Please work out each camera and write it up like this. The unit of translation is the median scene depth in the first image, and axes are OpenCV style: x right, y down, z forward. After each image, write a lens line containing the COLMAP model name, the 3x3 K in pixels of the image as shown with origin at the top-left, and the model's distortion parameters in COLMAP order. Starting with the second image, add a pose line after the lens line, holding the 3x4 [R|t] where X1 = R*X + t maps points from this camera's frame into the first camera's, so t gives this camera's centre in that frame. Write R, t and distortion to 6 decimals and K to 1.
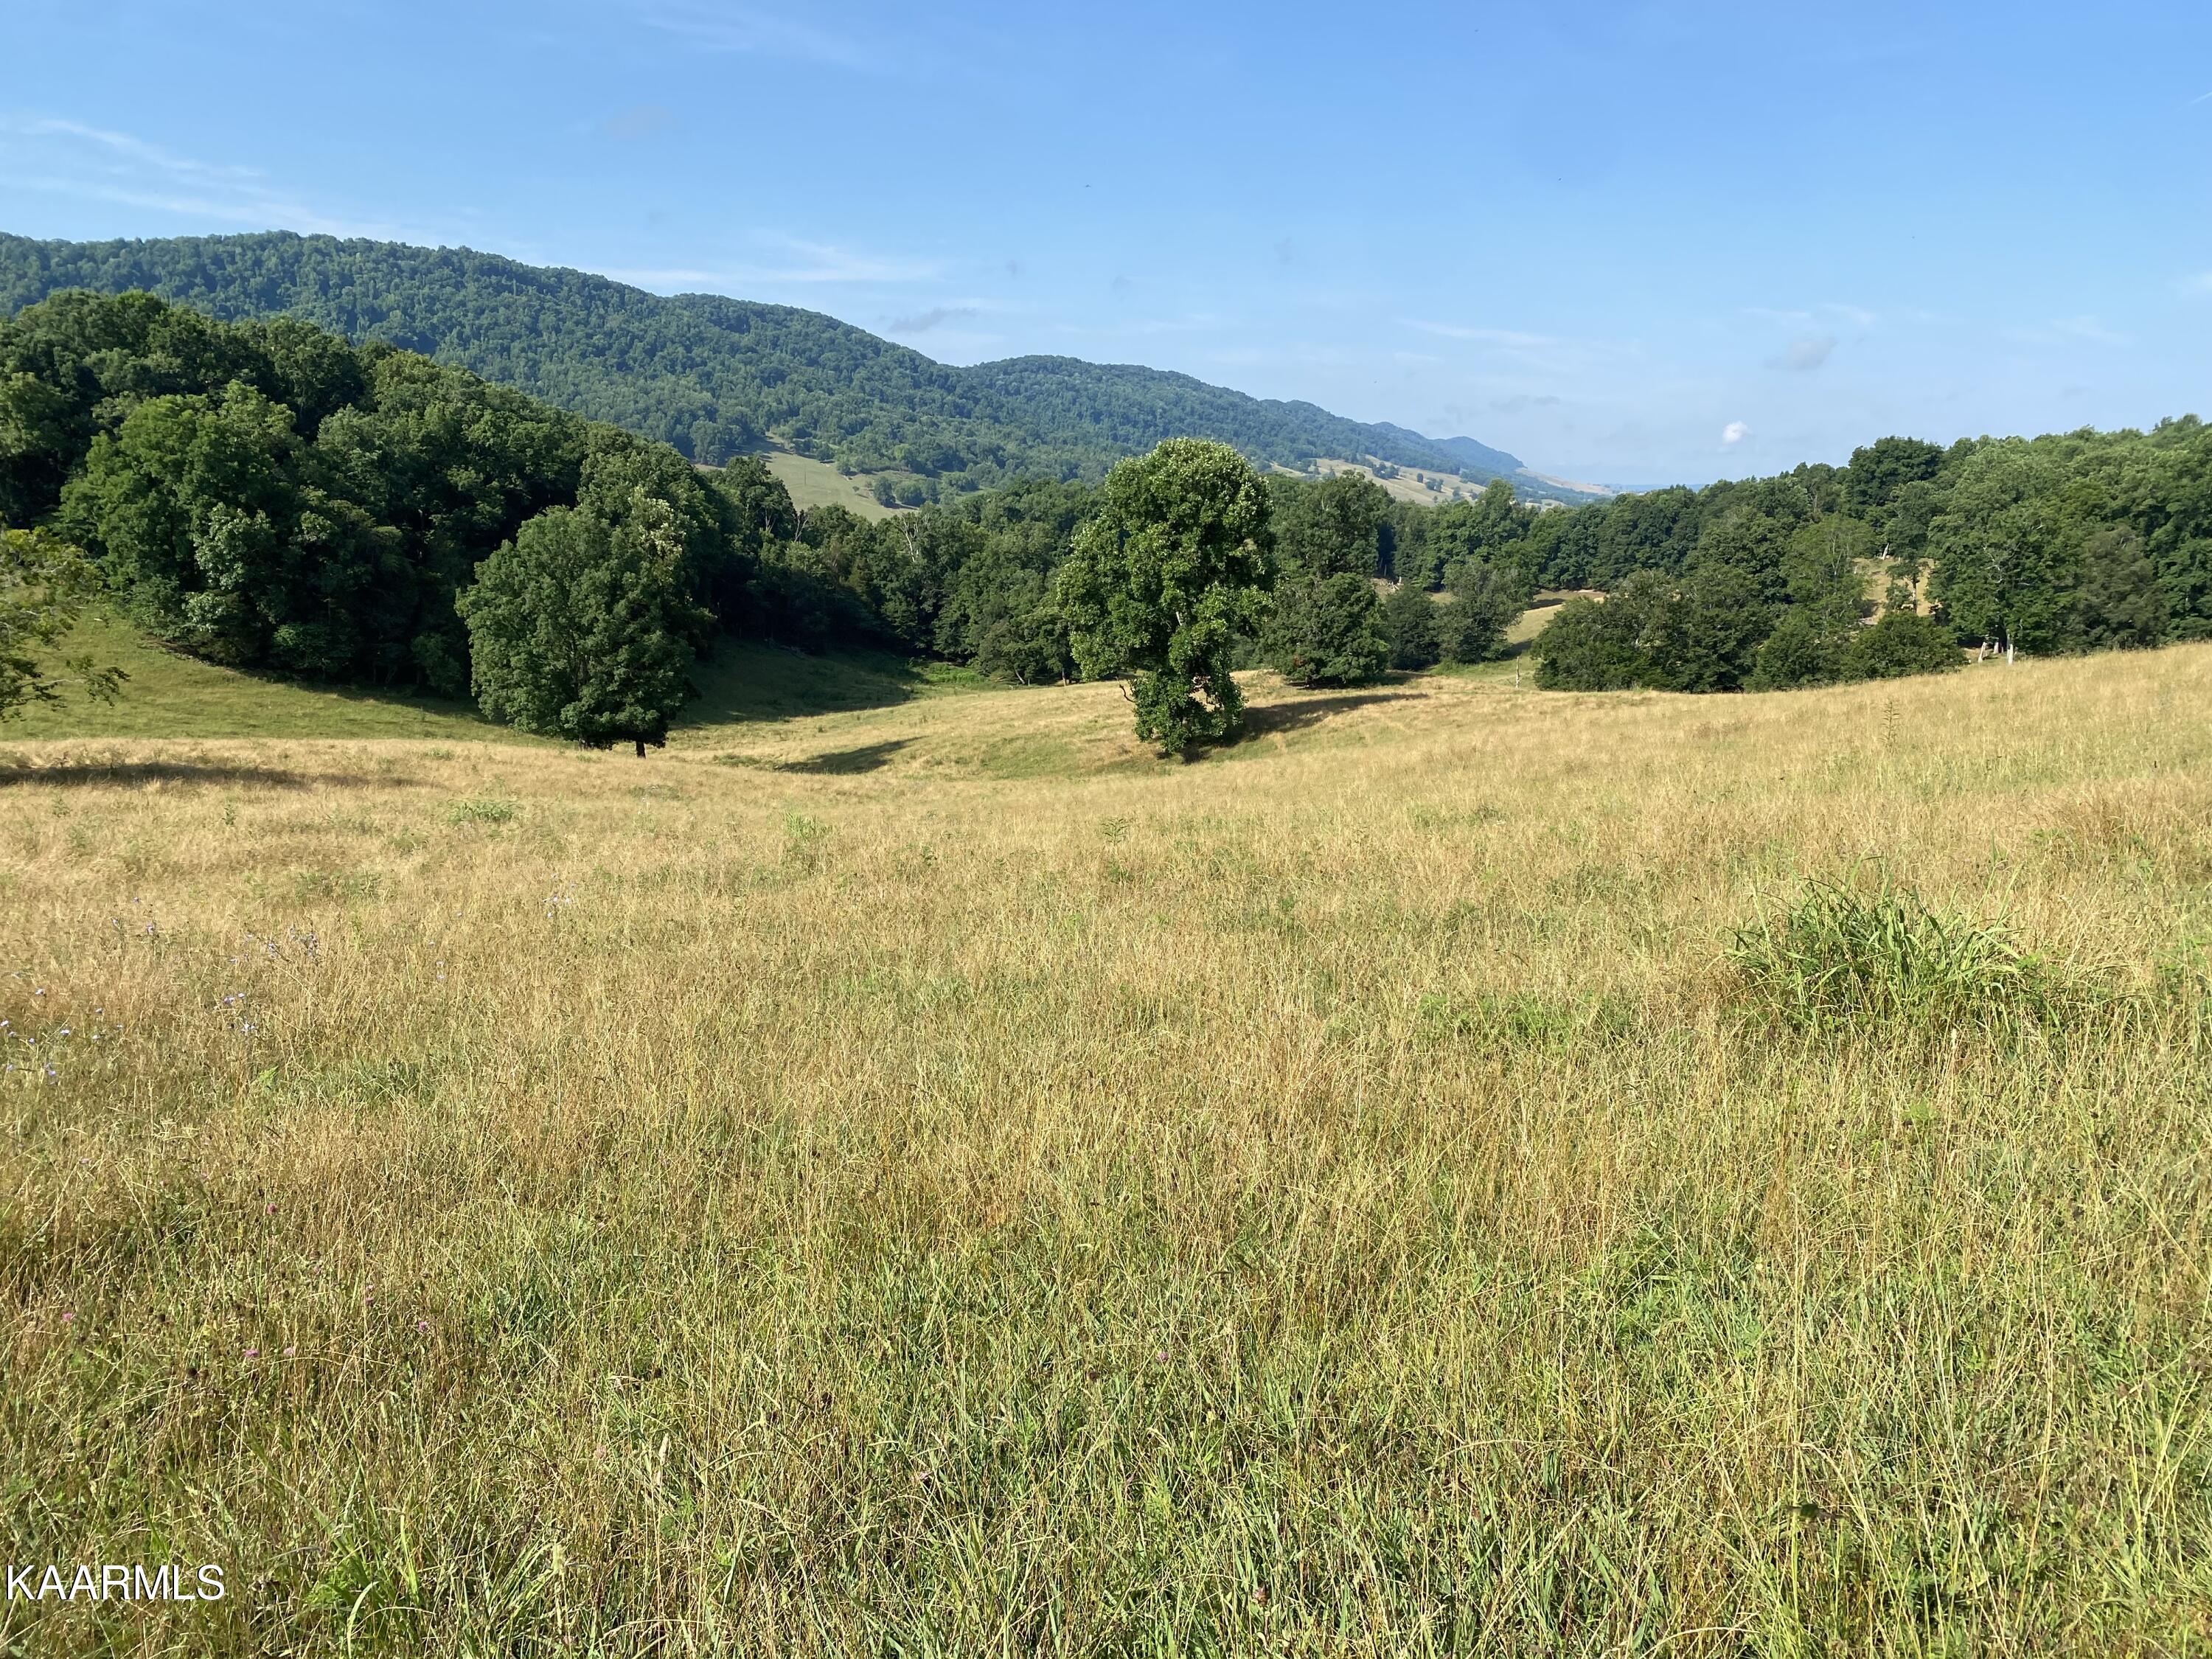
lens RADIAL K [[1633.4, 0, 1111.8], [0, 1633.4, 885.7], [0, 0, 1]] dist [-0.008472, -0.000319]
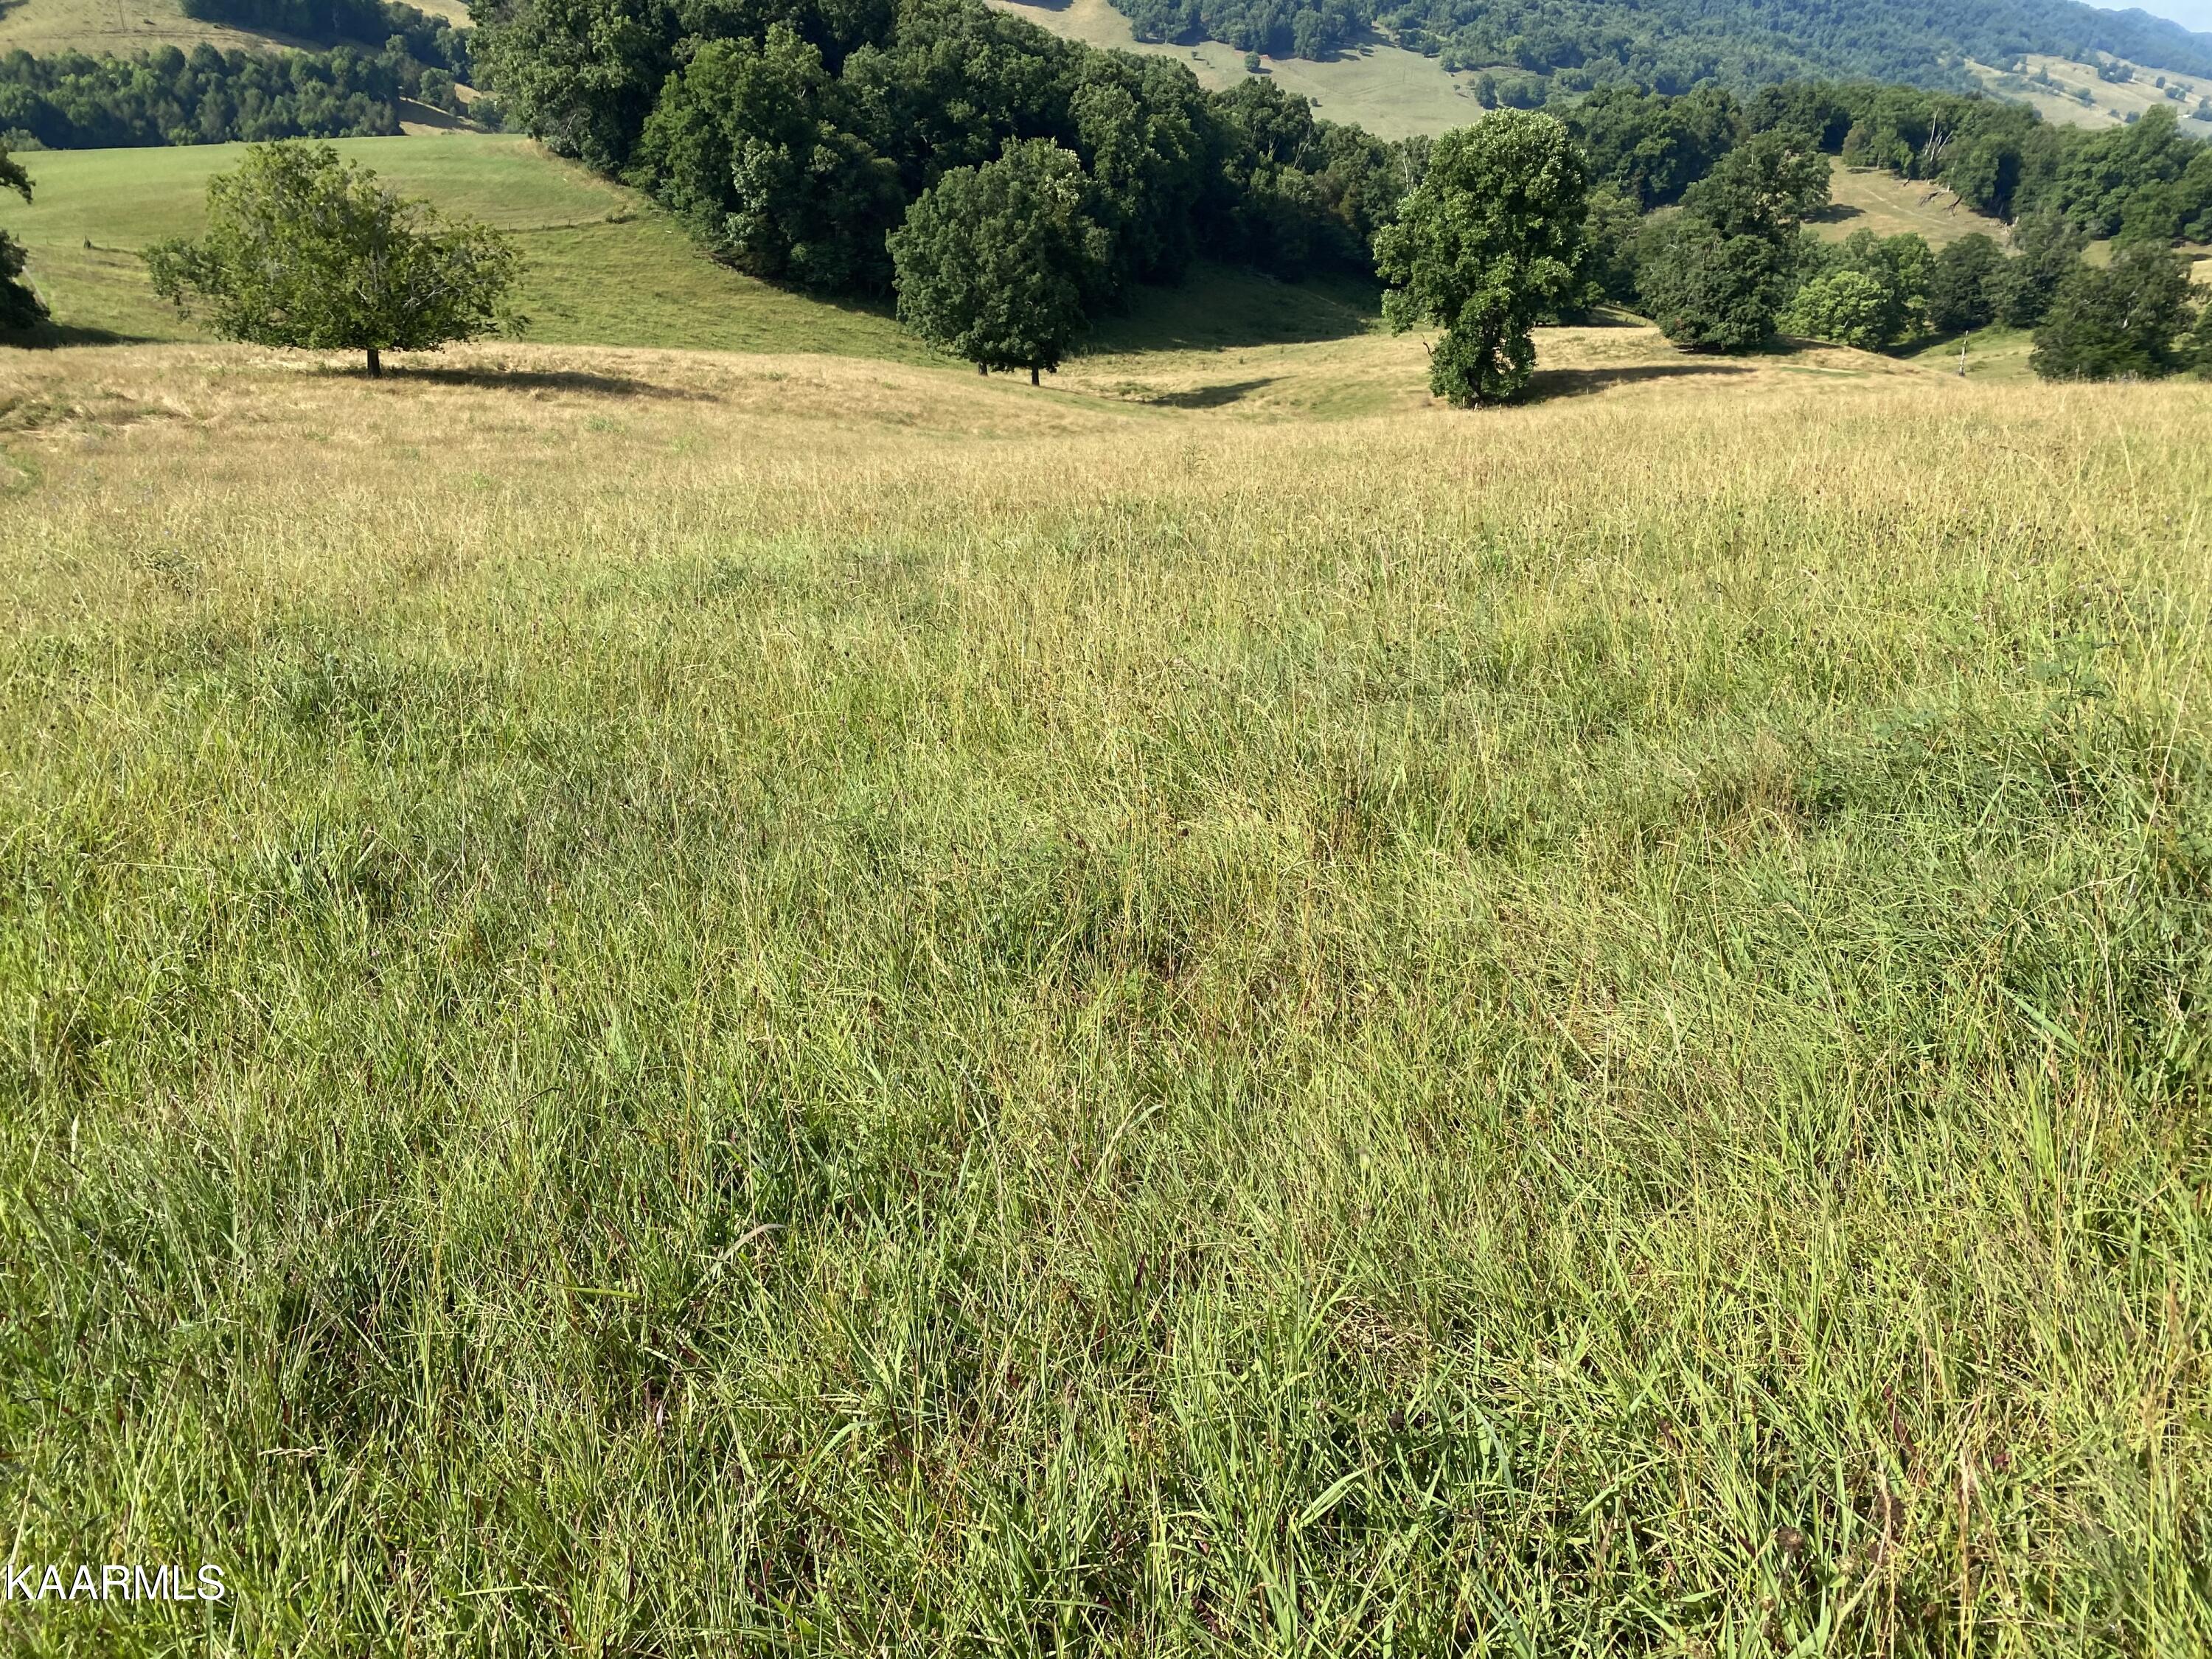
lens RADIAL K [[1699.0, 0, 1106.0], [0, 1699.0, 829.5], [0, 0, 1]] dist [-0.001541, -0.013960]
pose [[0.935369, 0.152482, -0.319114, 0.096572], [-0.092884, 0.976524, 0.194357, -0.001966], [0.341258, -0.152155, 0.927573, -0.083544]]
